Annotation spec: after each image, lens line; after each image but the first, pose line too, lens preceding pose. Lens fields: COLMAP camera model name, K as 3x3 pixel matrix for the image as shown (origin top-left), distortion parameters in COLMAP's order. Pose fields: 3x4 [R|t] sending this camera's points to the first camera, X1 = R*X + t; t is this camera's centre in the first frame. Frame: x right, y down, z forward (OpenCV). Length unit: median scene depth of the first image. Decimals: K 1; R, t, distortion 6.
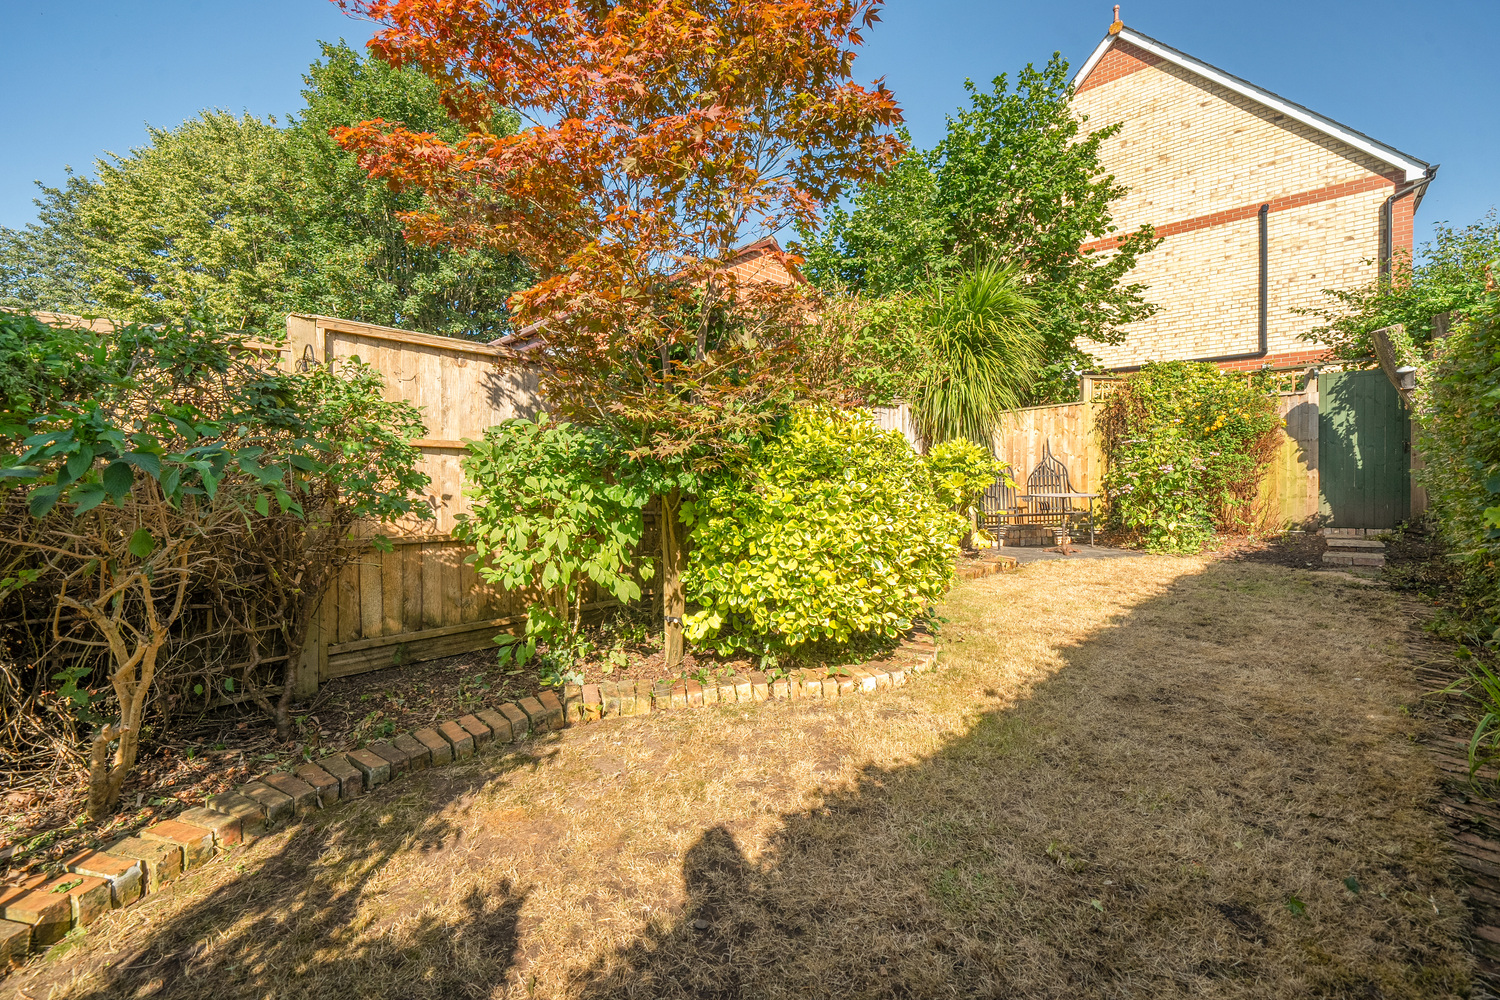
lens RADIAL K [[606.9, 0, 750.2], [0, 606.9, 497.5], [0, 0, 1]] dist [0.000620, 0.000111]
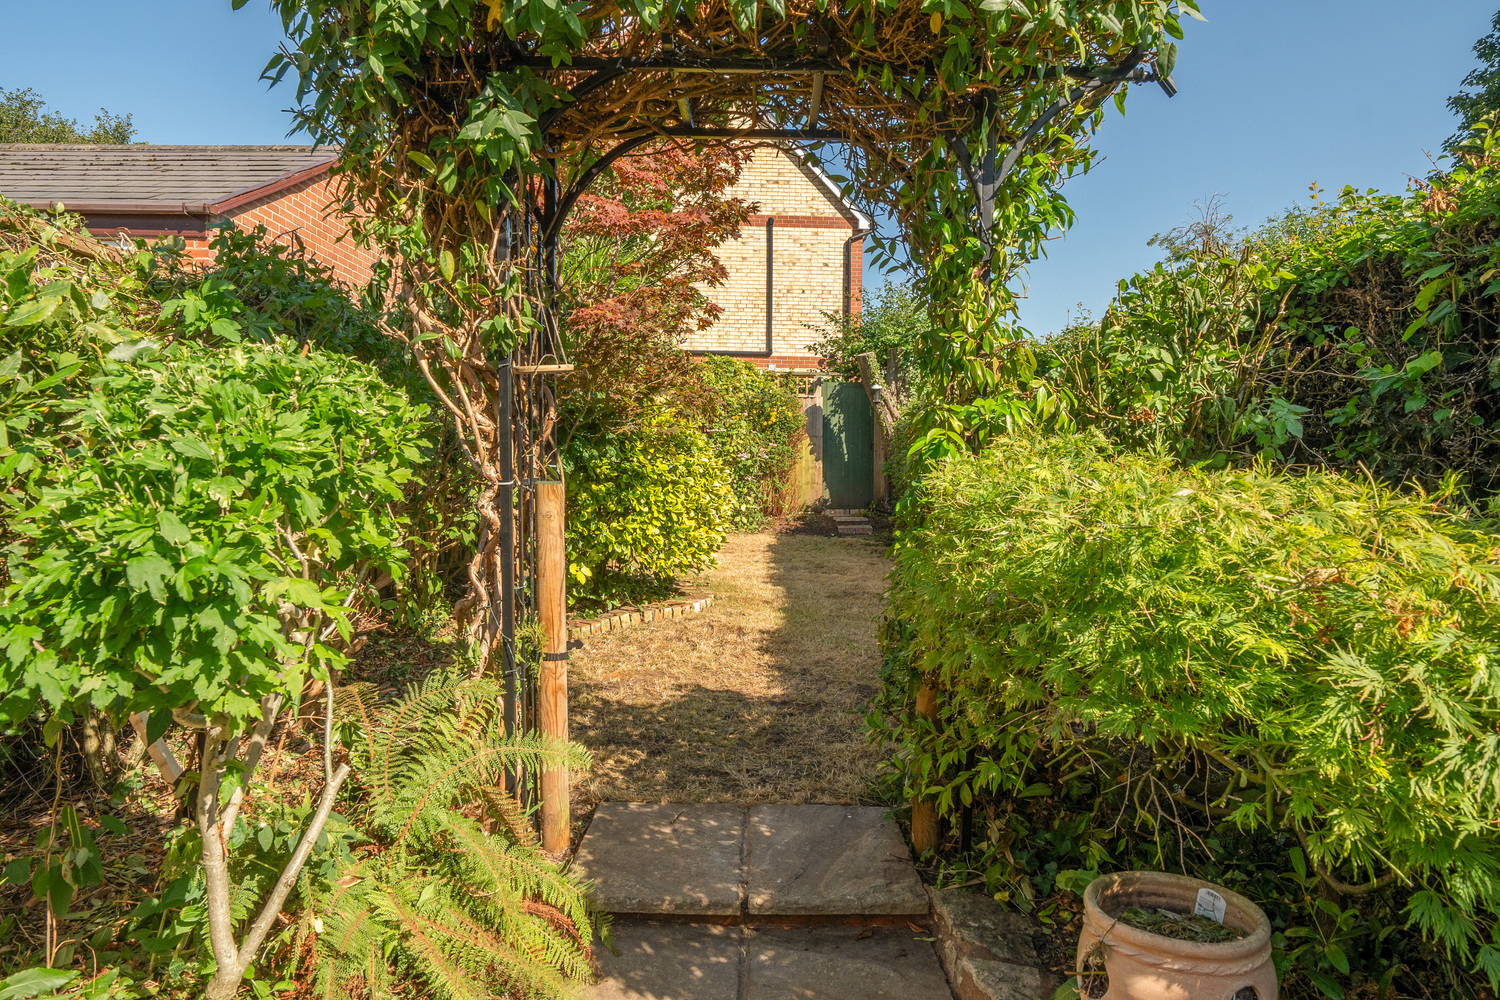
lens RADIAL K [[920.1, 0, 749.7], [0, 920.1, 495.3], [0, 0, 1]] dist [-0.006809, -0.001636]
pose [[0.717654, 0.000266, 0.696400, -0.444487], [-0.000022, 1.000000, -0.000359, 0.022990], [-0.696400, 0.000242, 0.717654, -0.214029]]
